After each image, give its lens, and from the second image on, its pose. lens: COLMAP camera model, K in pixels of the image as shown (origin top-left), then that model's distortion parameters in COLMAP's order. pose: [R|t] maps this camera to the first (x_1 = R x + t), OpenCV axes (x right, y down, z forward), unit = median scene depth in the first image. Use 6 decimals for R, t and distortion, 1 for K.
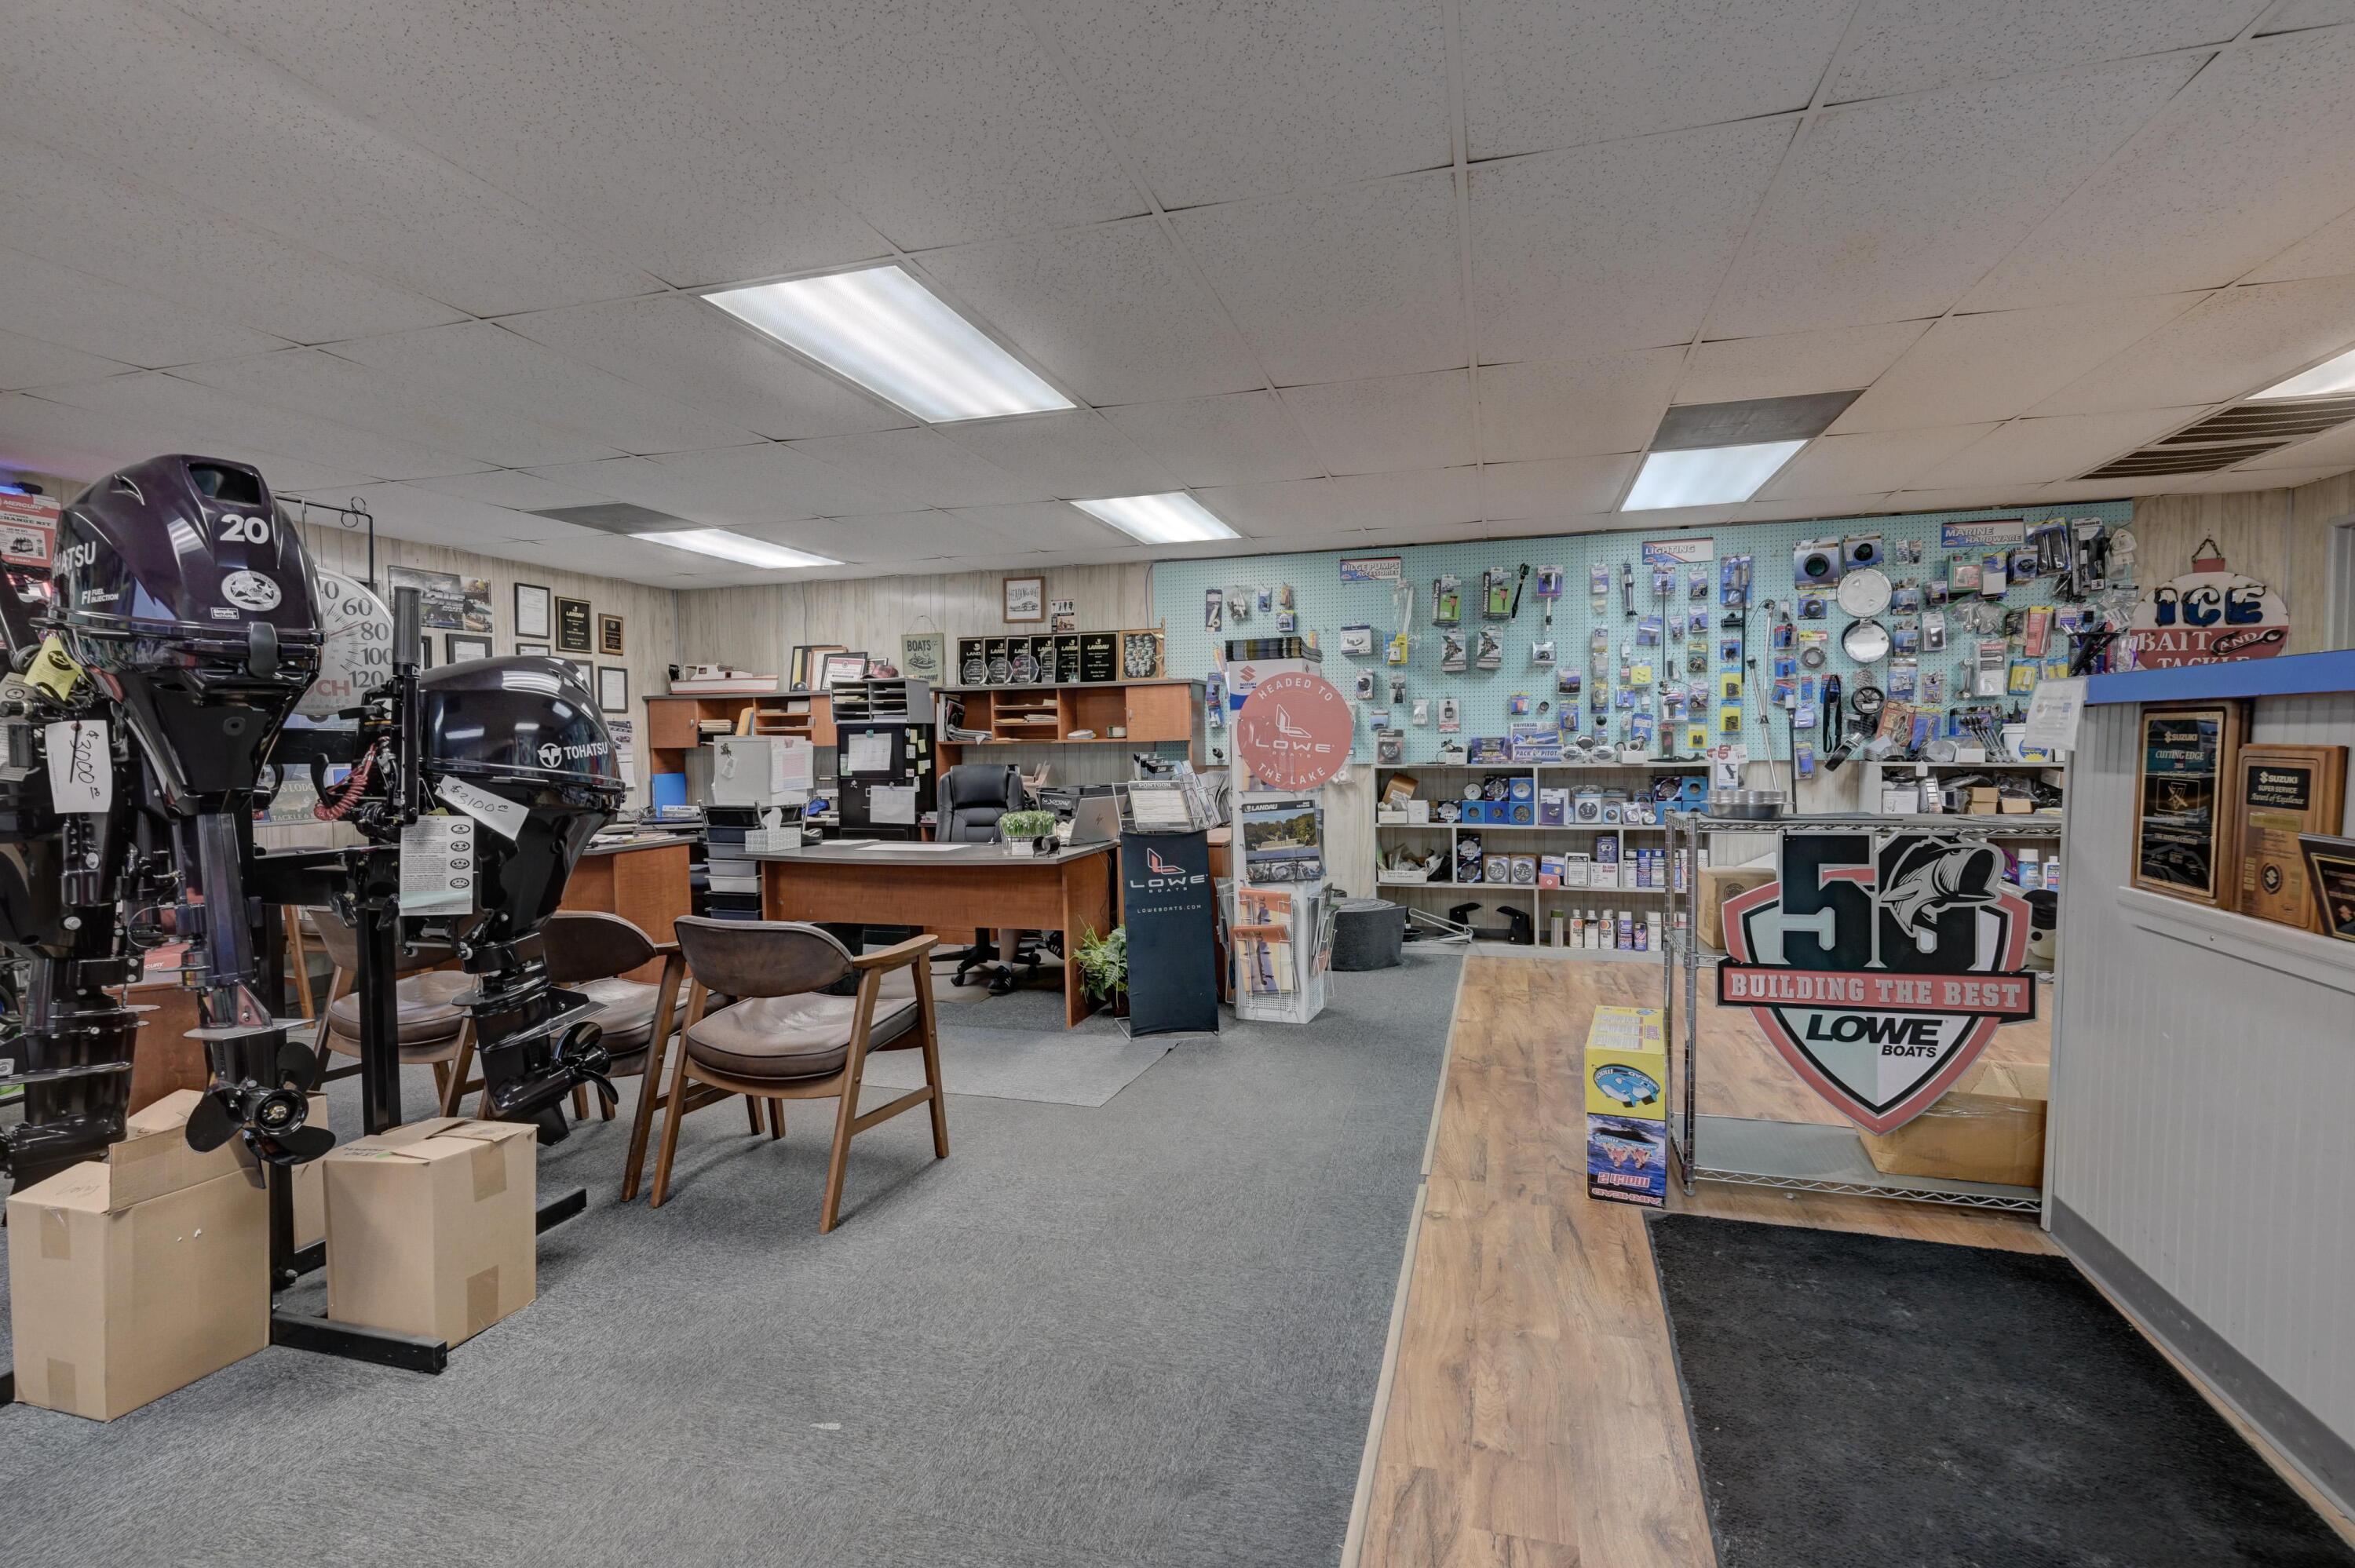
lens RADIAL K [[1117.0, 0, 1169.6], [0, 1117.0, 789.3], [0, 0, 1]] dist [-0.003019, 0.002467]
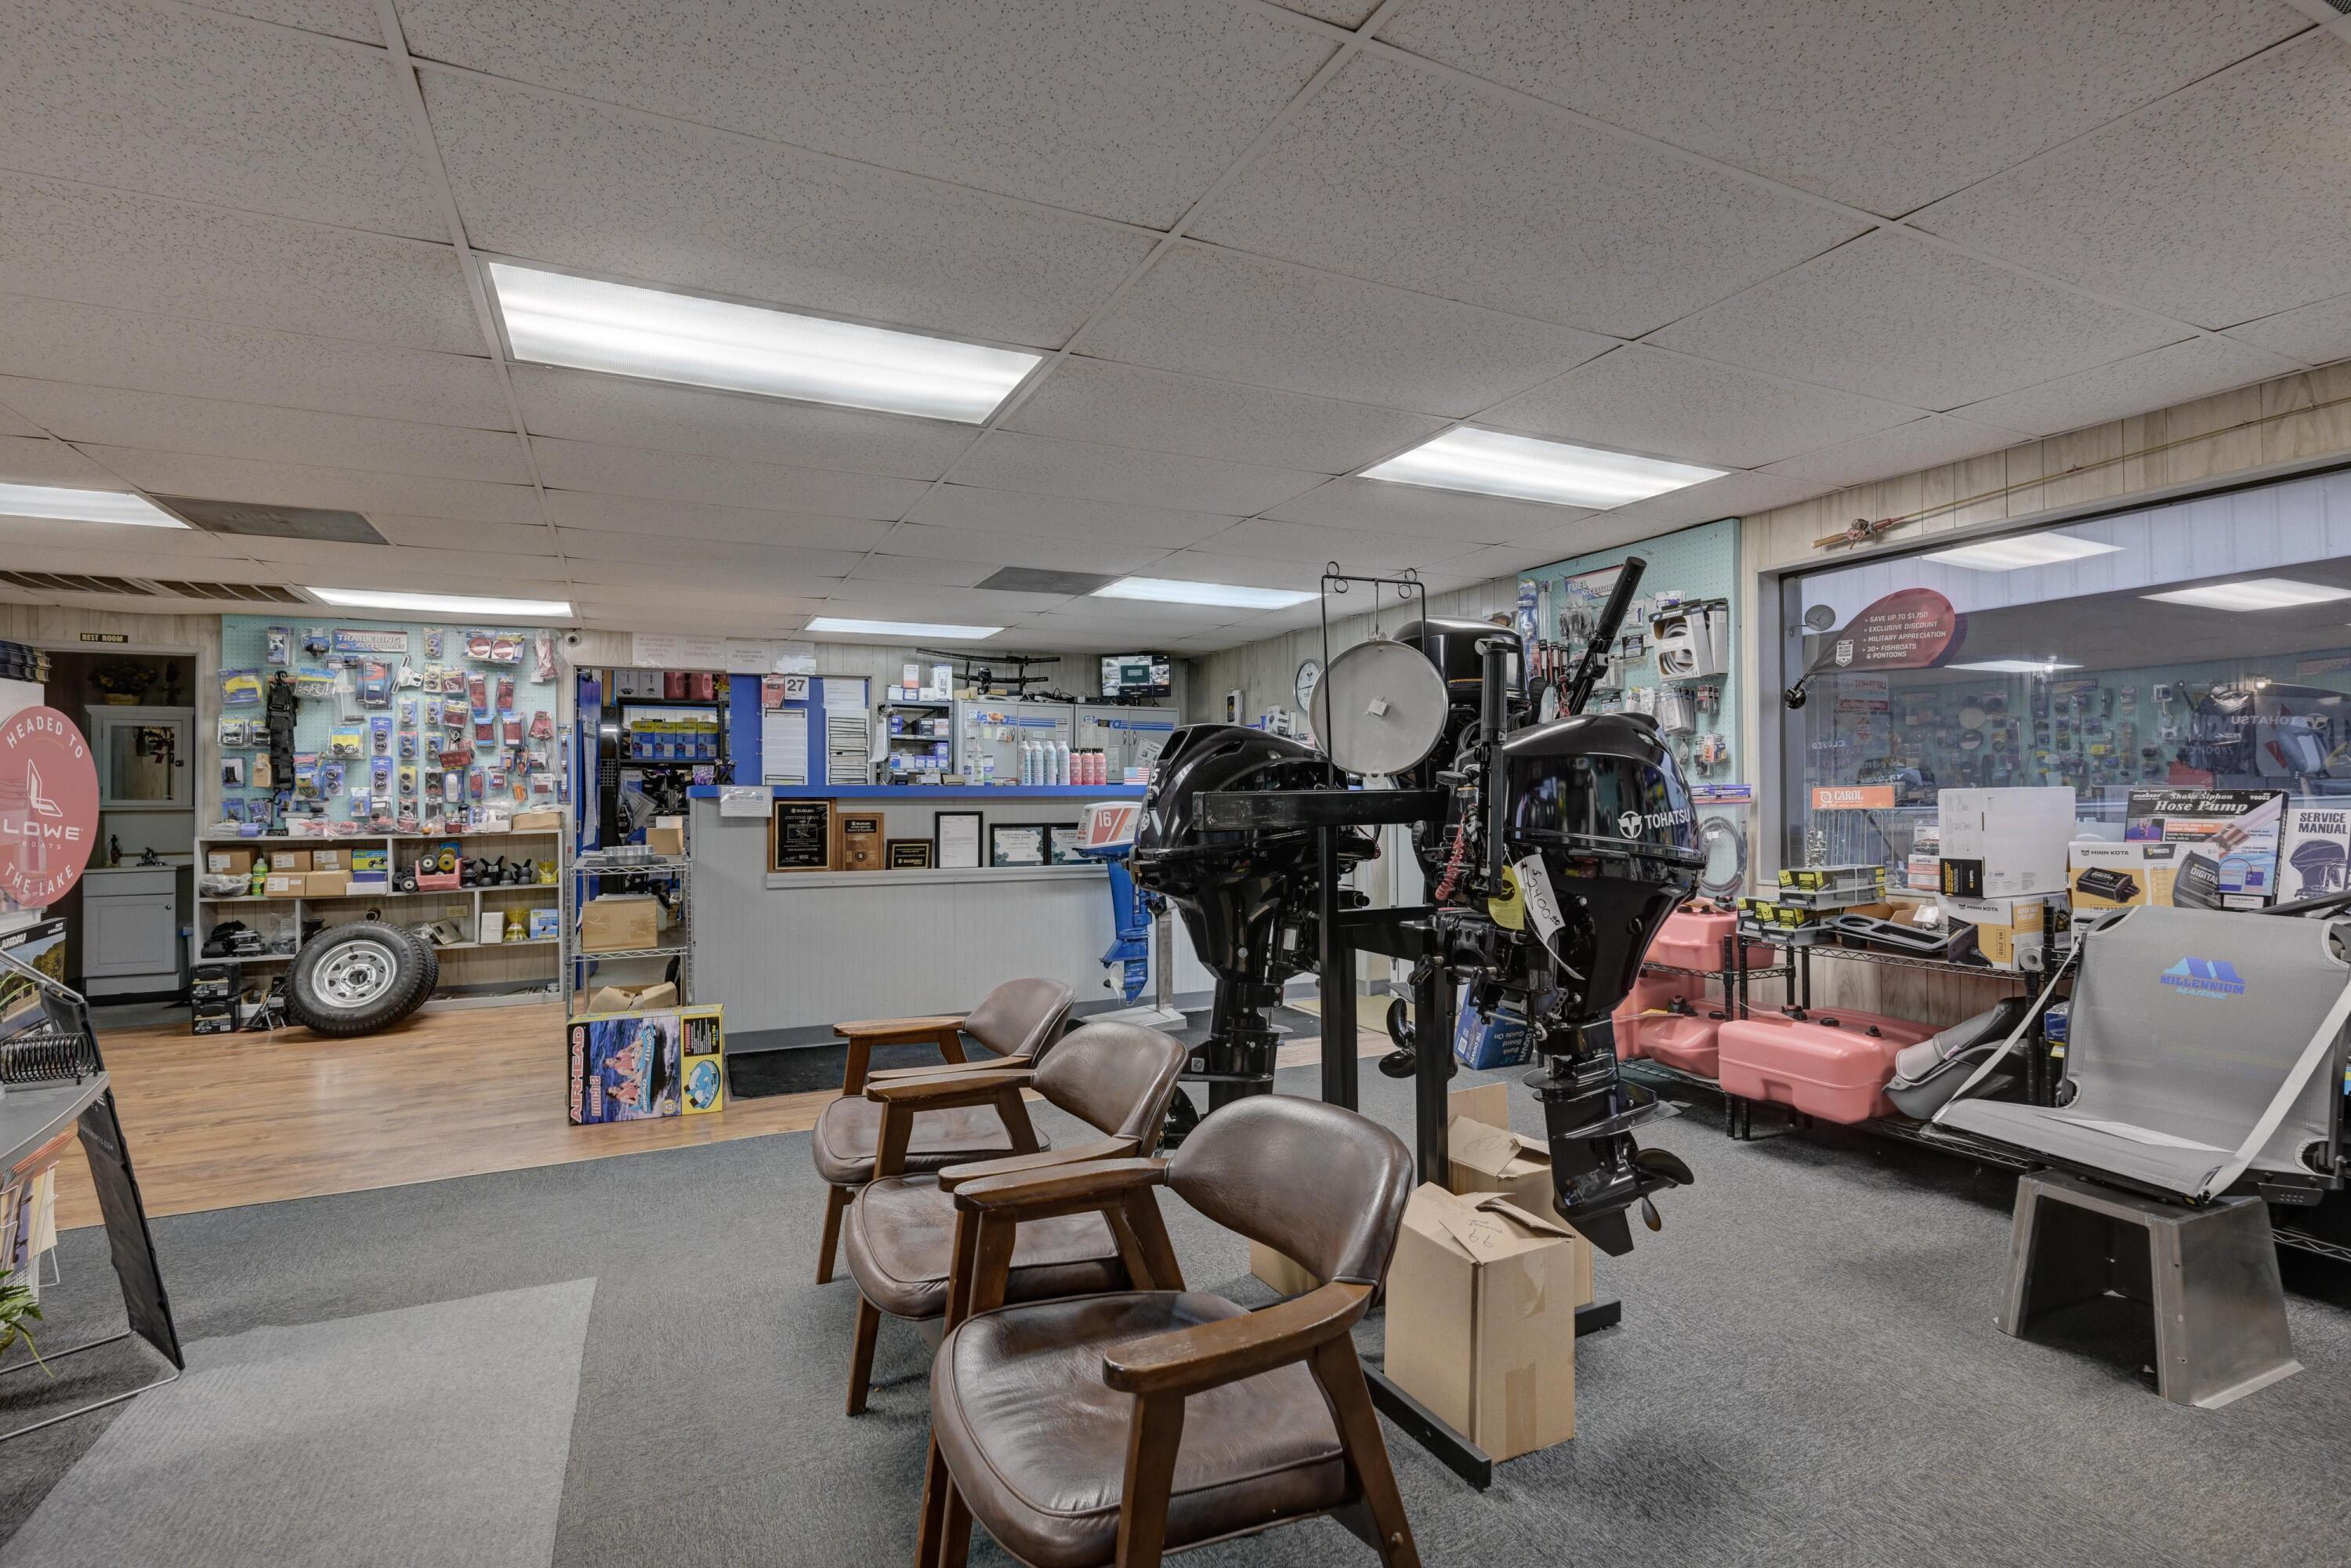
lens RADIAL K [[1115.2, 0, 1173.9], [0, 1115.2, 782.0], [0, 0, 1]] dist [-0.003019, 0.002467]
pose [[-0.672139, 0.027262, 0.739923, -1.258149], [0.047245, 0.998865, 0.006115, -0.069282], [-0.738916, 0.039068, -0.672664, 1.642548]]
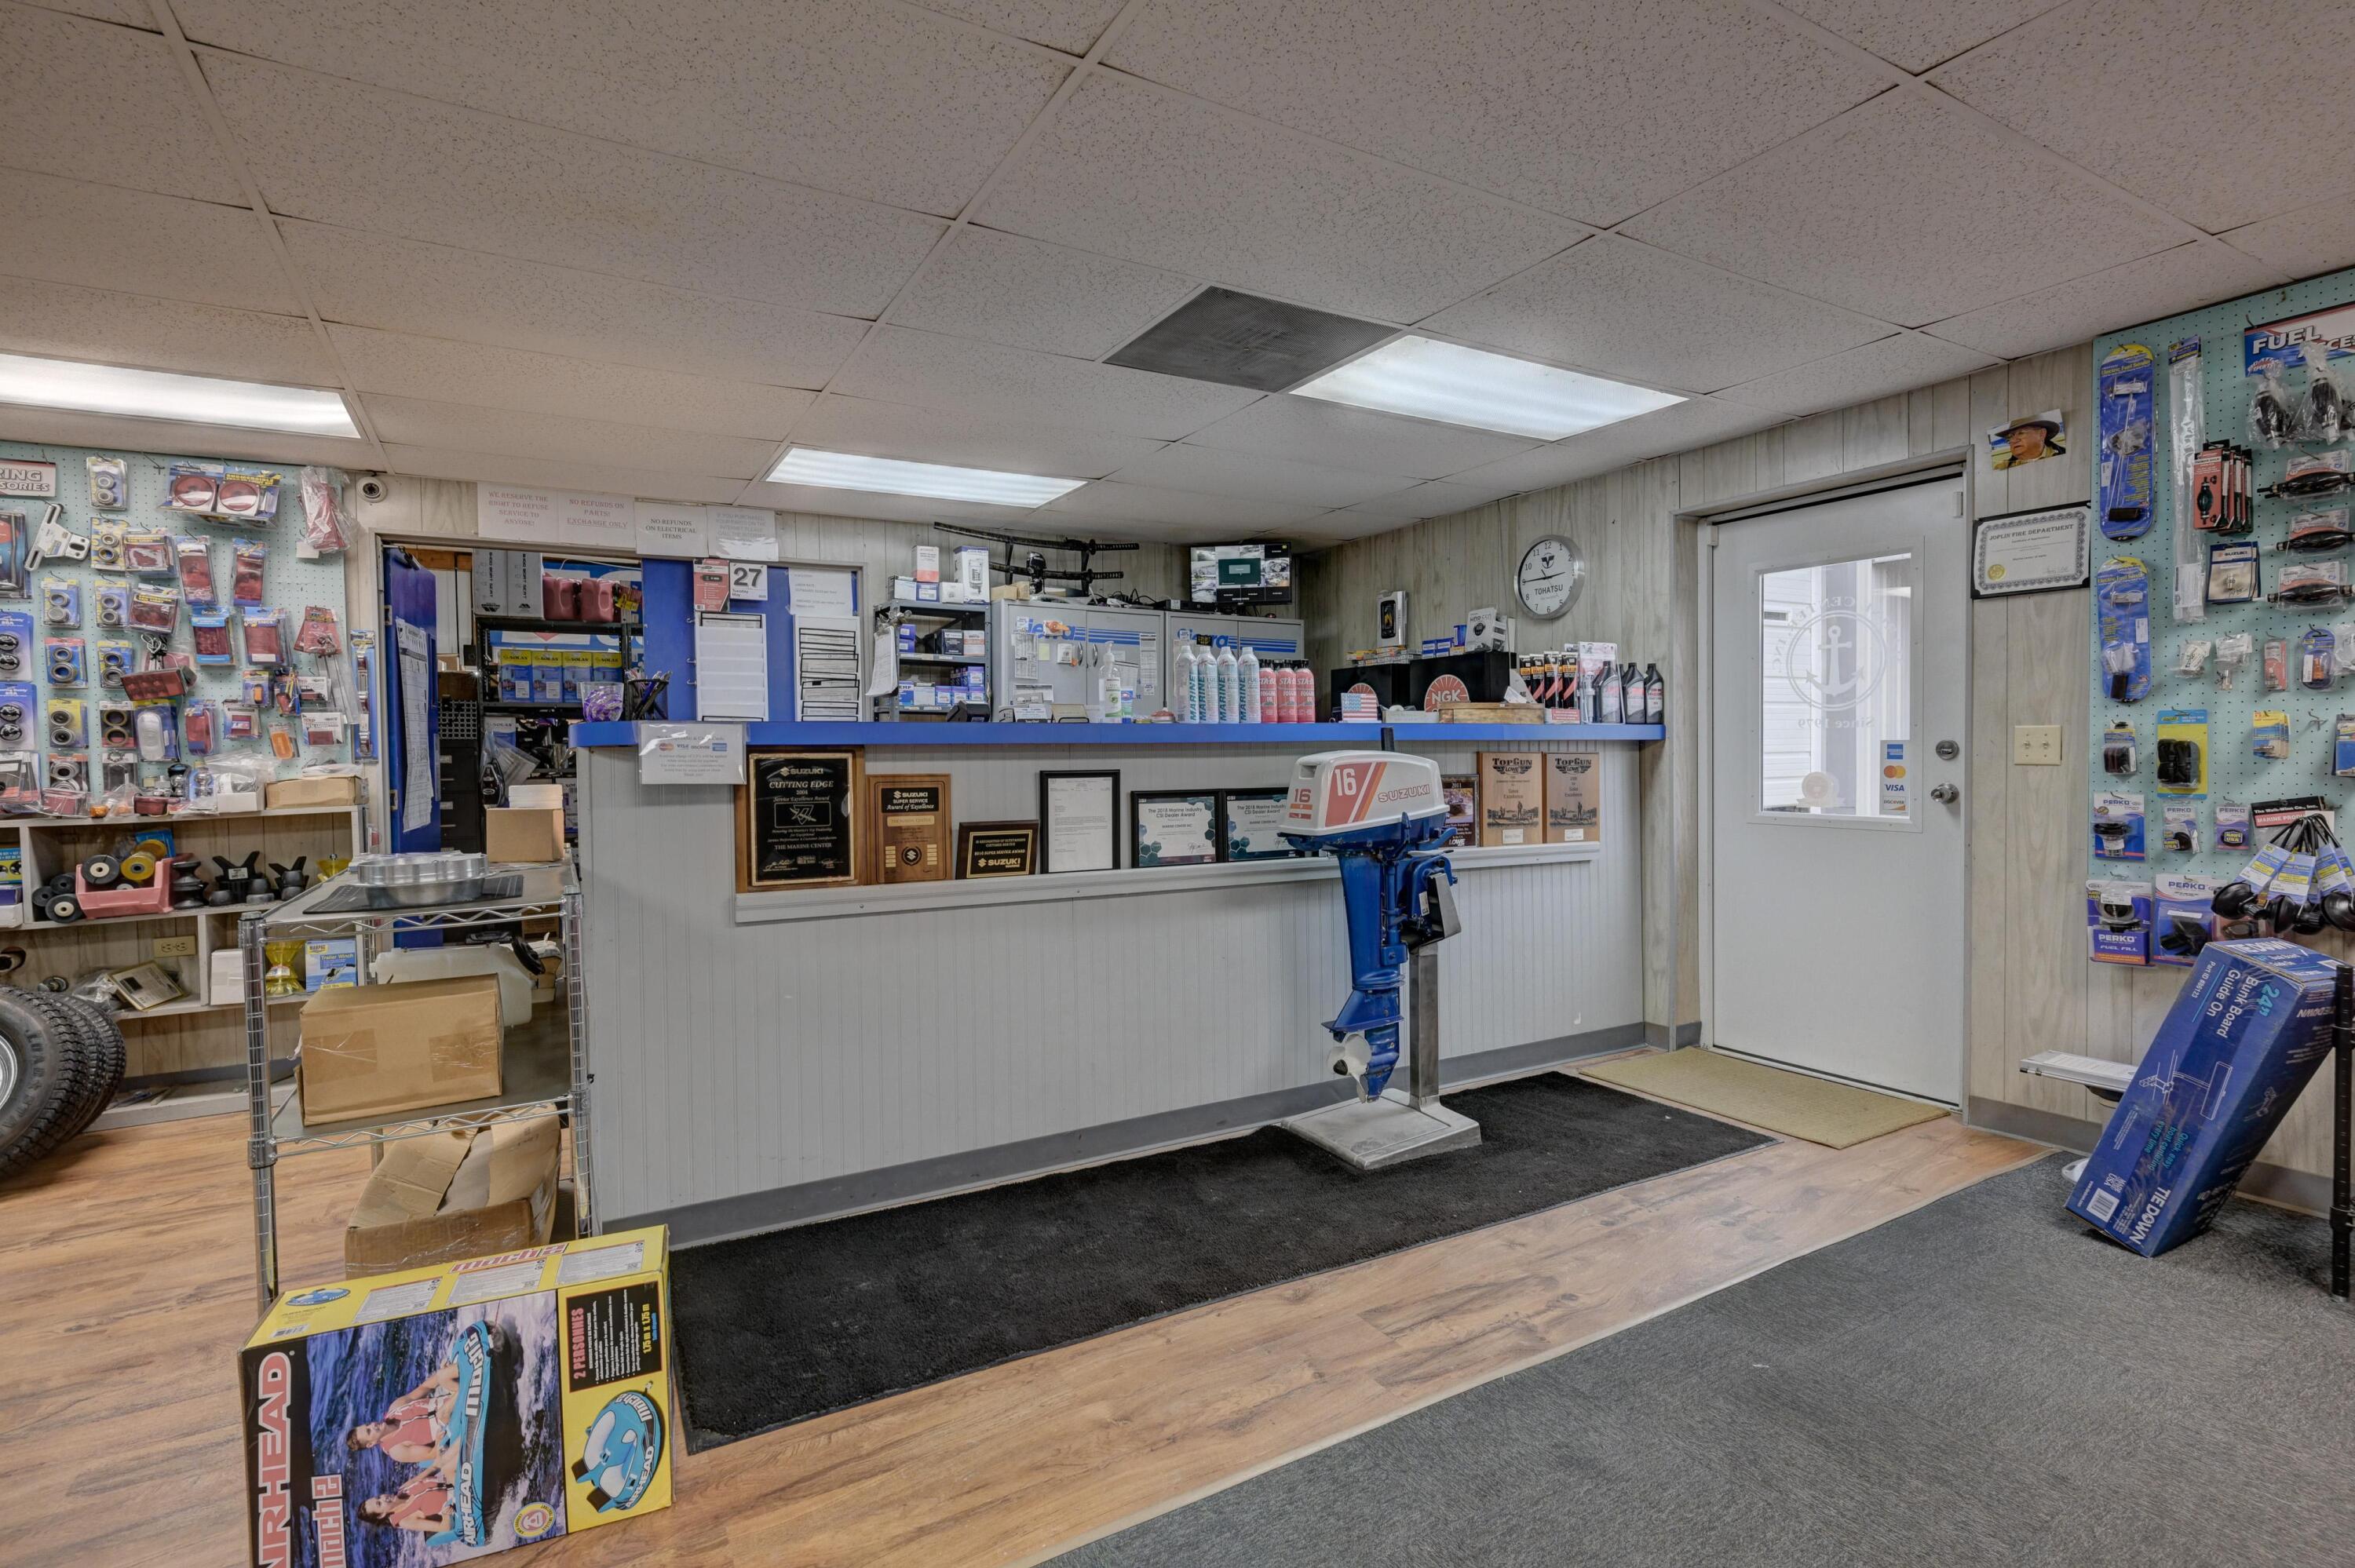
lens RADIAL K [[1117.0, 0, 1176.3], [0, 1117.0, 781.0], [0, 0, 1]] dist [-0.003019, 0.002467]
pose [[-0.725500, 0.005041, 0.688203, -0.283185], [0.052398, 0.997475, 0.047931, -0.059623], [-0.686224, 0.070835, -0.723933, 1.300564]]
